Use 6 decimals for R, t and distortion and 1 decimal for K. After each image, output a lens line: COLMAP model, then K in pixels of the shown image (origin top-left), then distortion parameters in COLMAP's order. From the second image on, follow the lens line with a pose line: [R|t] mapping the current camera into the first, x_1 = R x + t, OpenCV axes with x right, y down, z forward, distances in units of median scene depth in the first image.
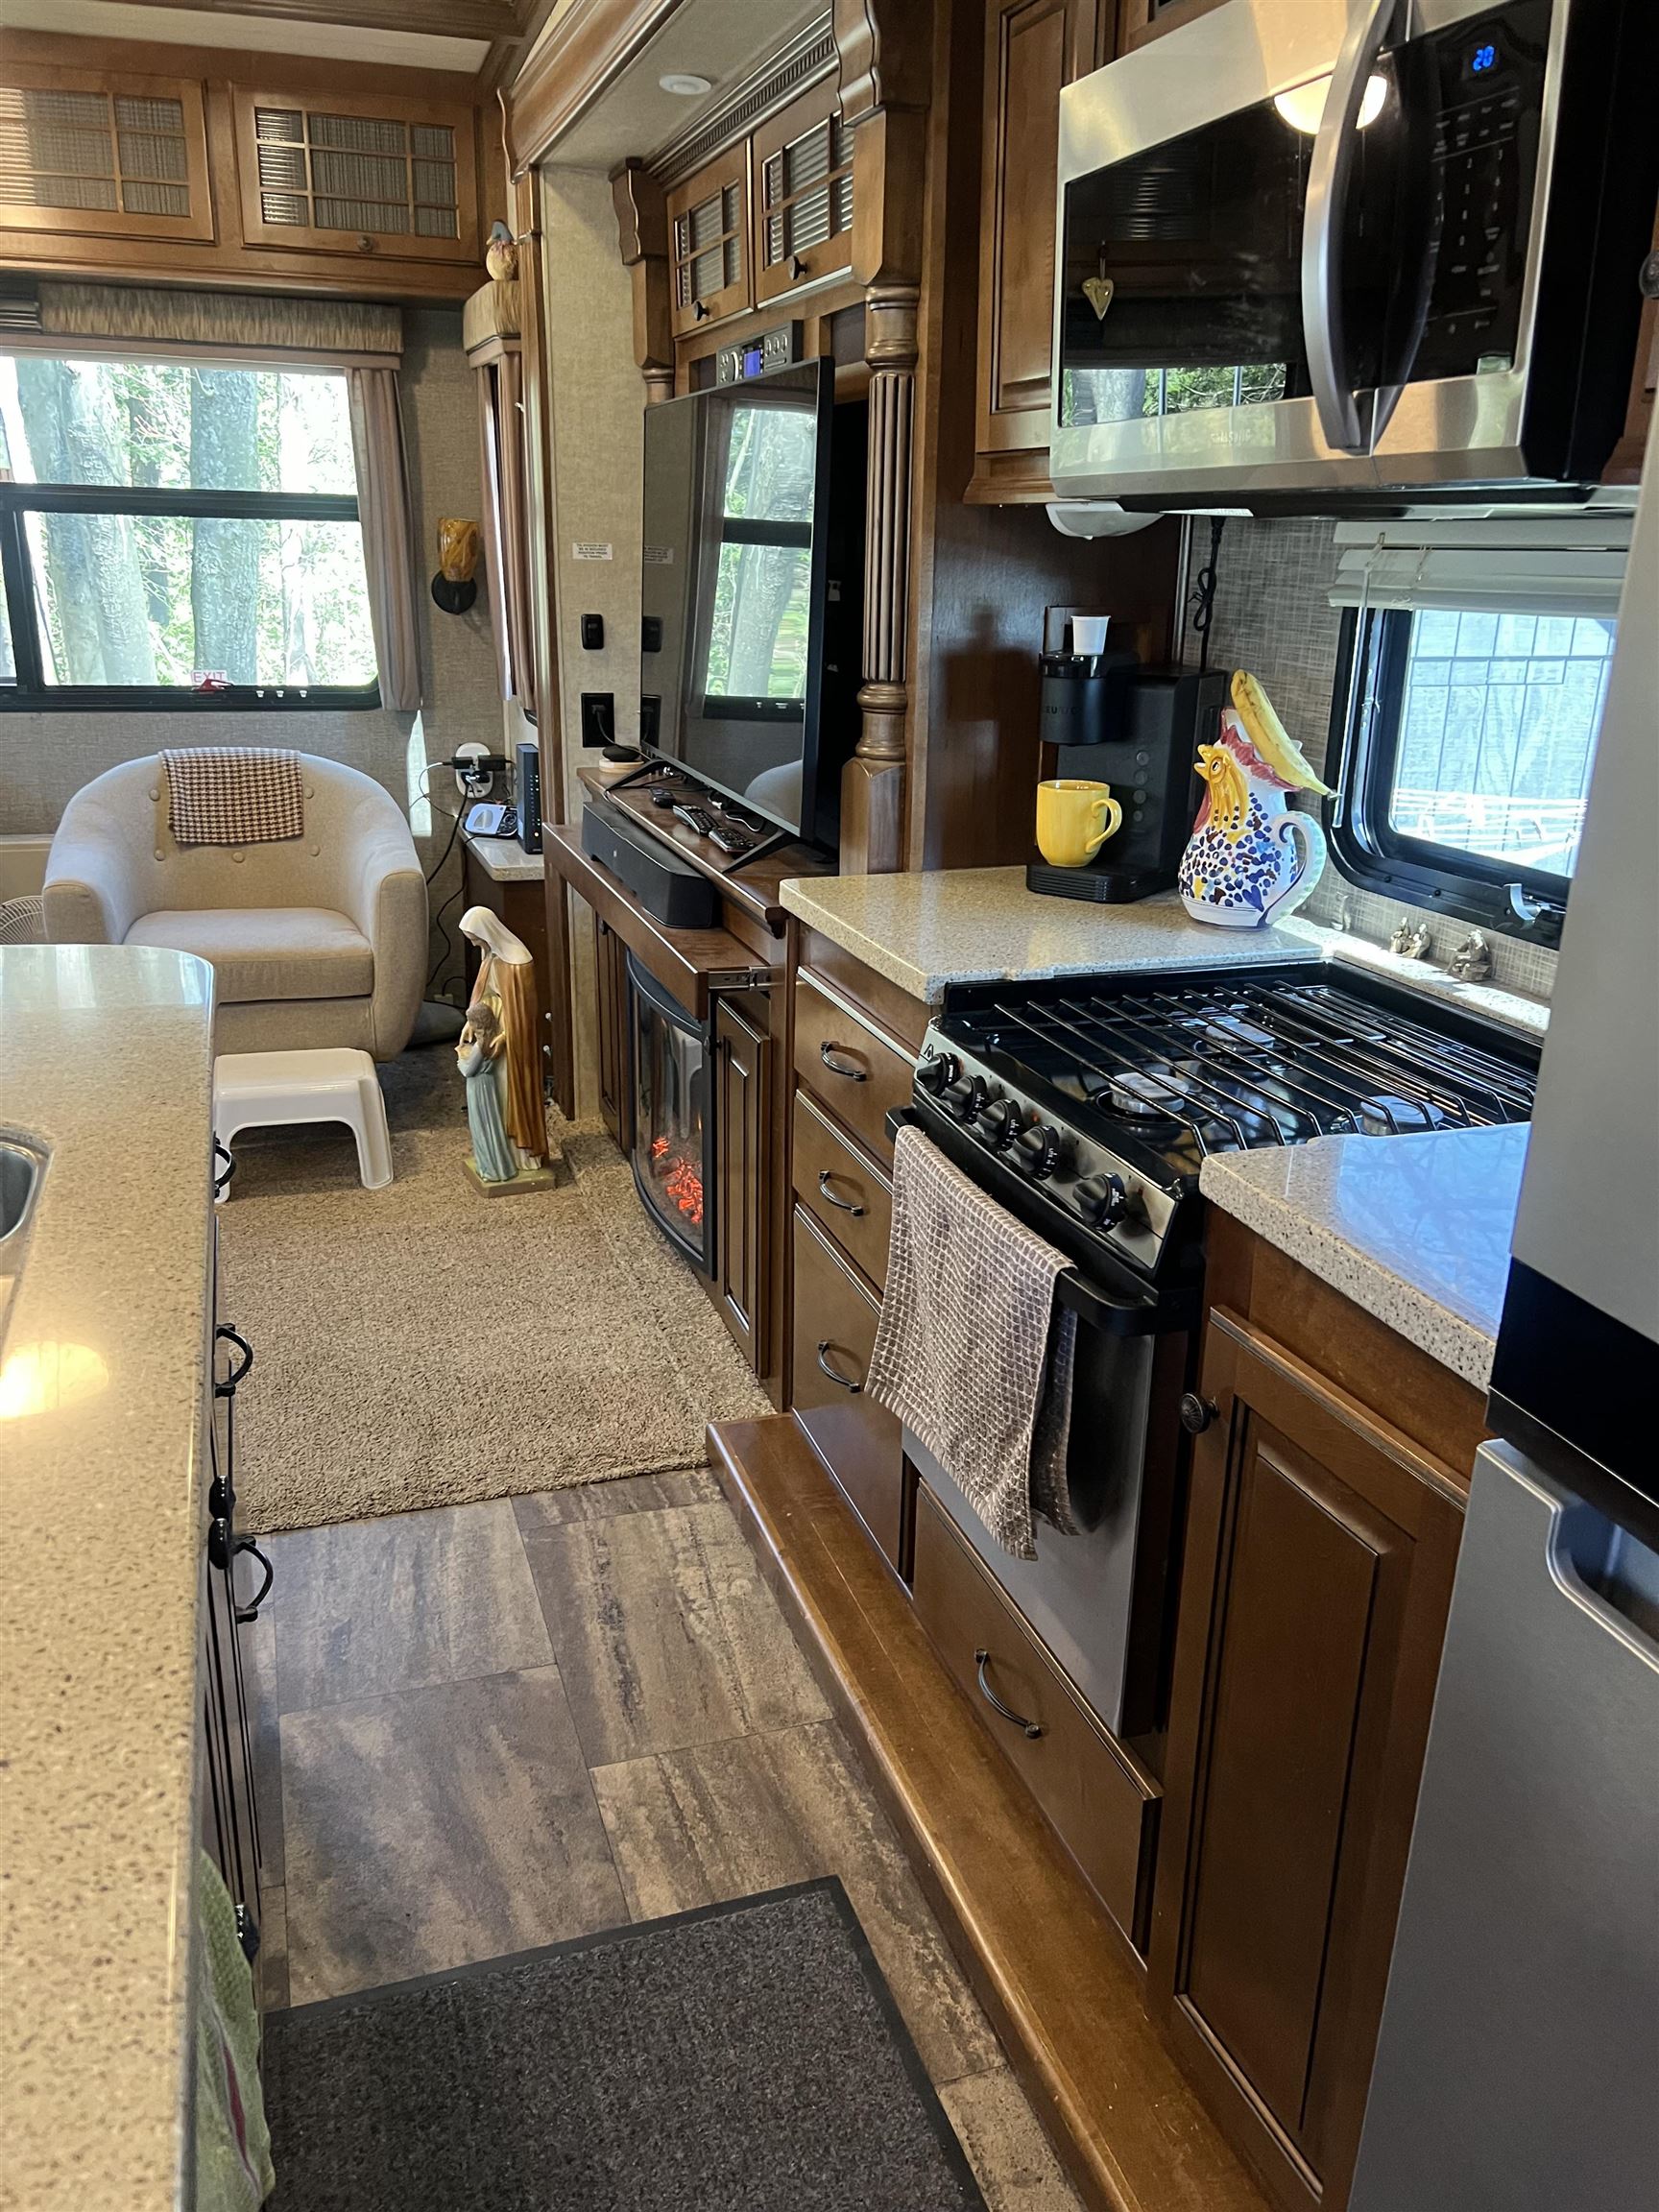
lens RADIAL K [[1662.8, 0, 829.1], [0, 1662.8, 1094.9], [0, 0, 1]] dist [0.074039, -0.090569]
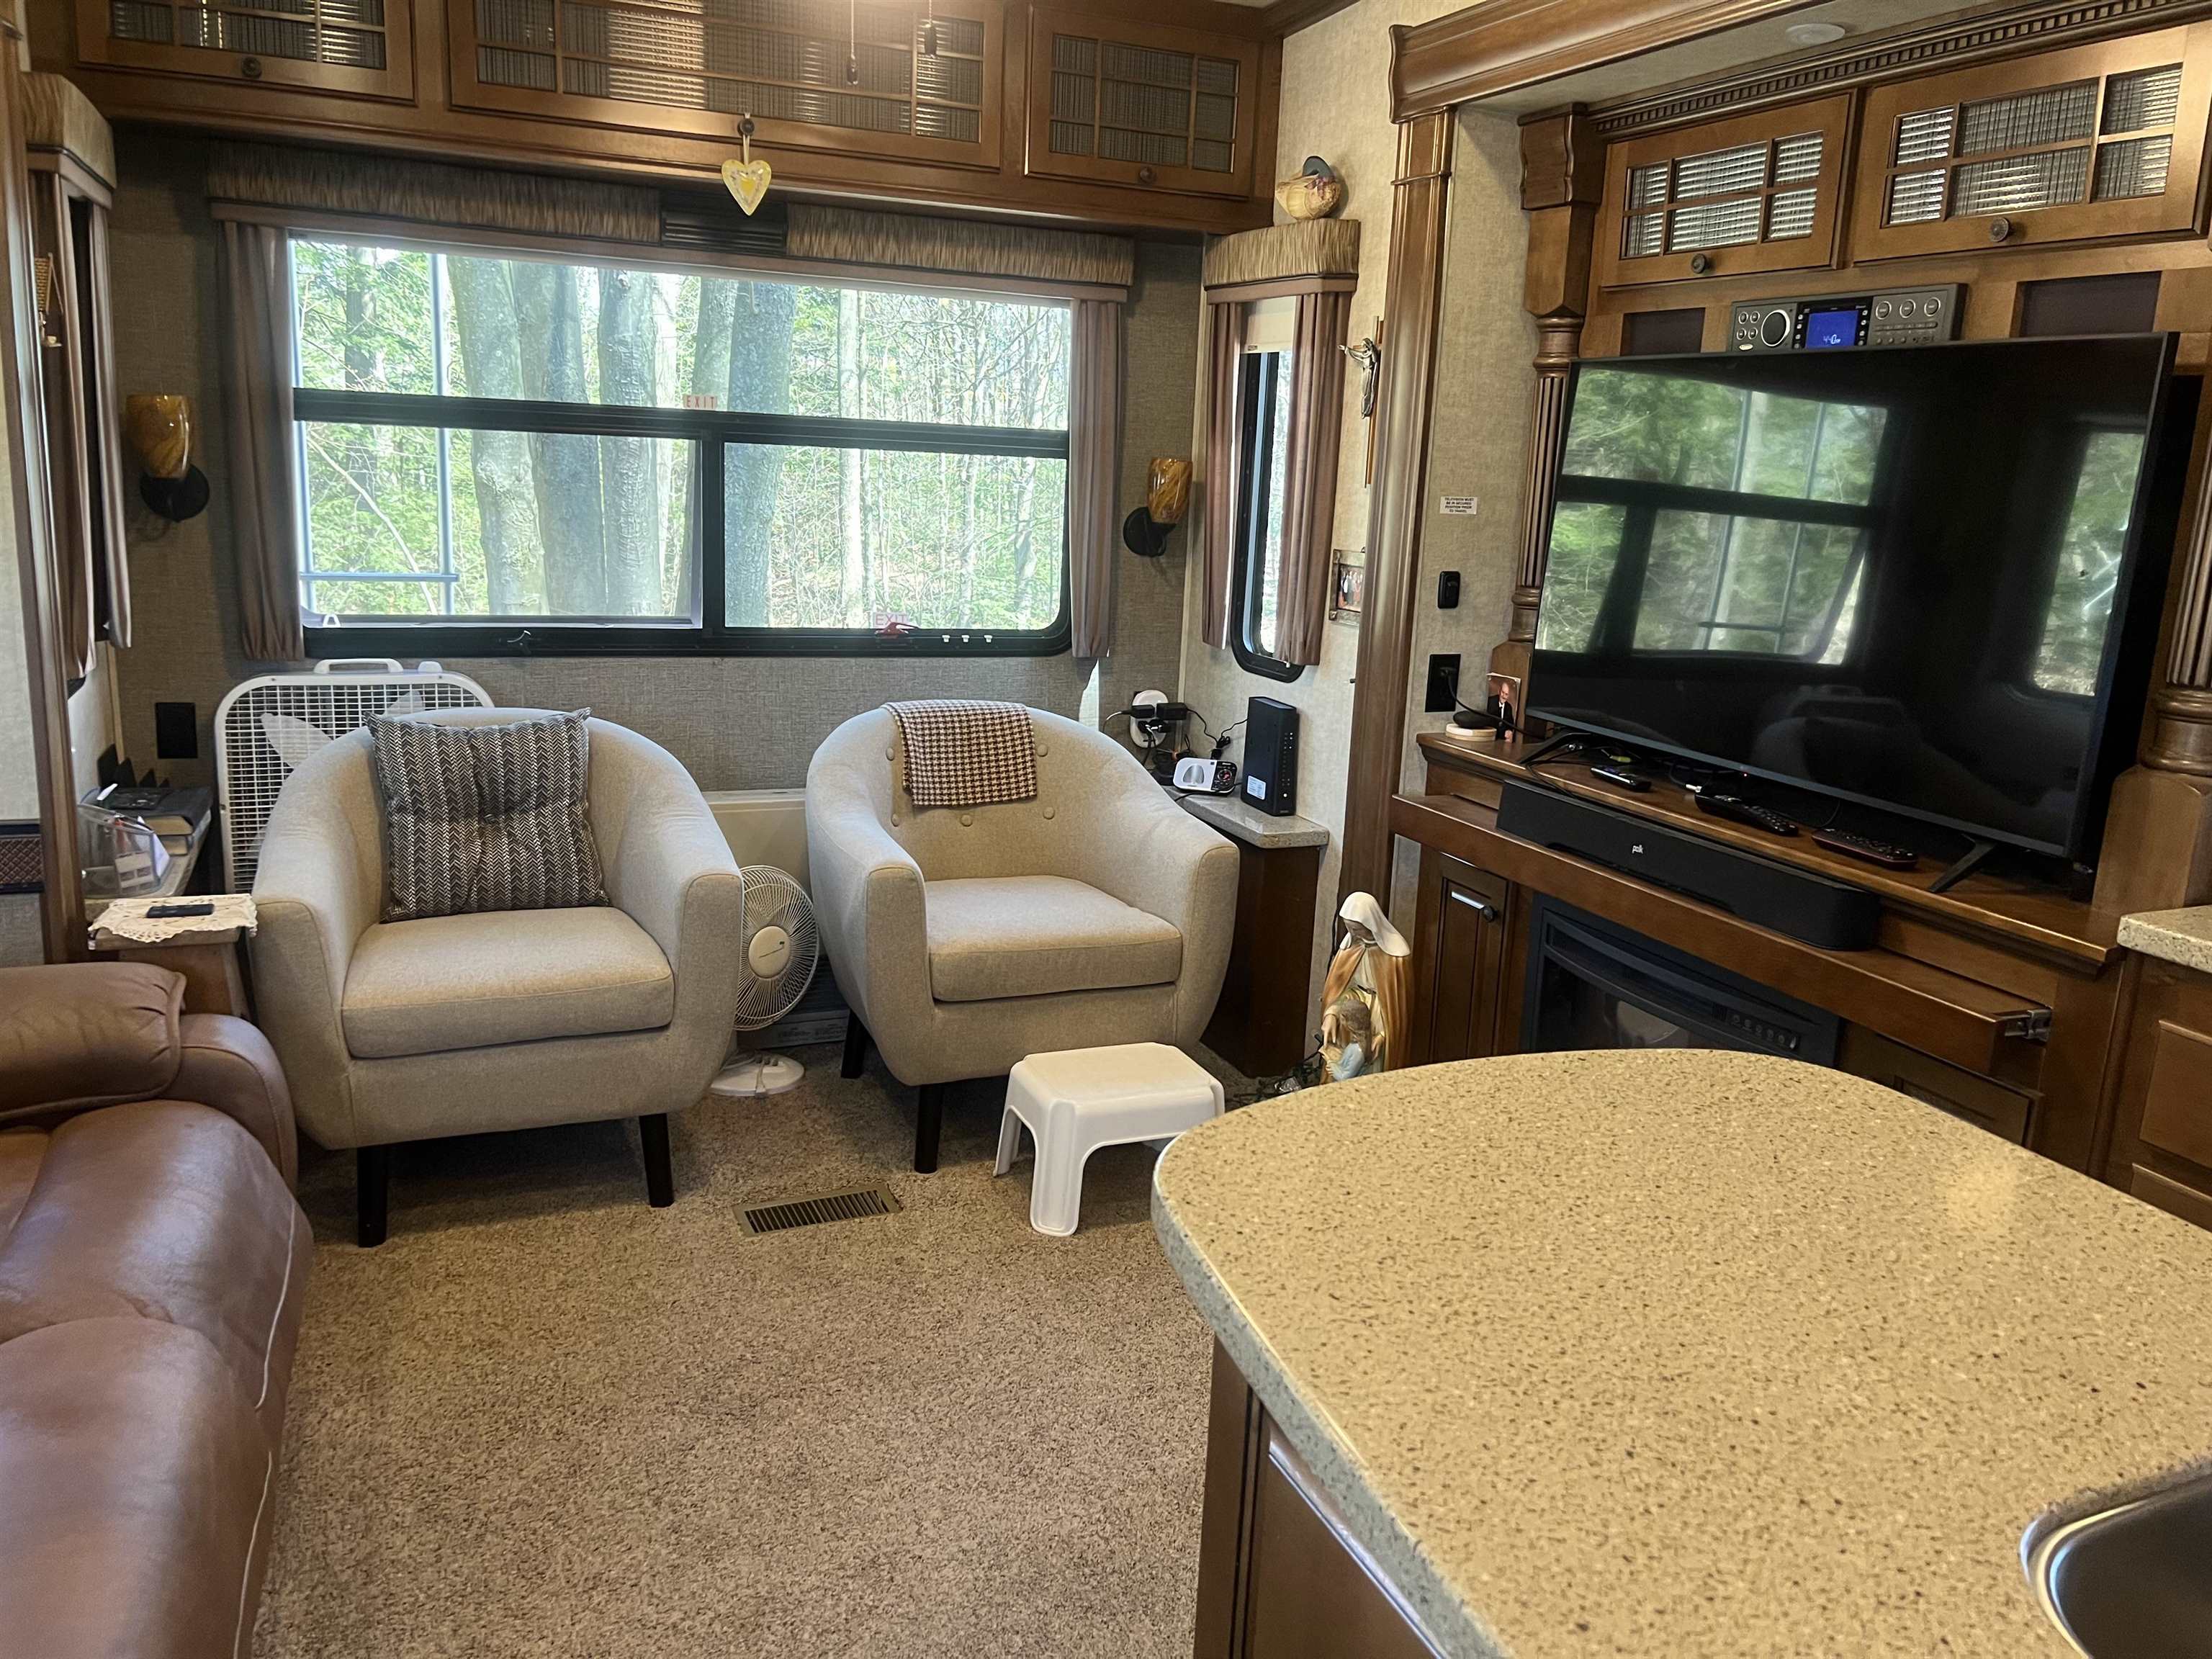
lens RADIAL K [[1698.0, 0, 1101.3], [0, 1698.0, 837.8], [0, 0, 1]] dist [0.071281, -0.098521]
pose [[0.997232, 0.006573, 0.074059, -0.354247], [0.000192, 0.995853, -0.090973, -0.050115], [-0.074350, 0.090735, 0.993096, 0.087934]]
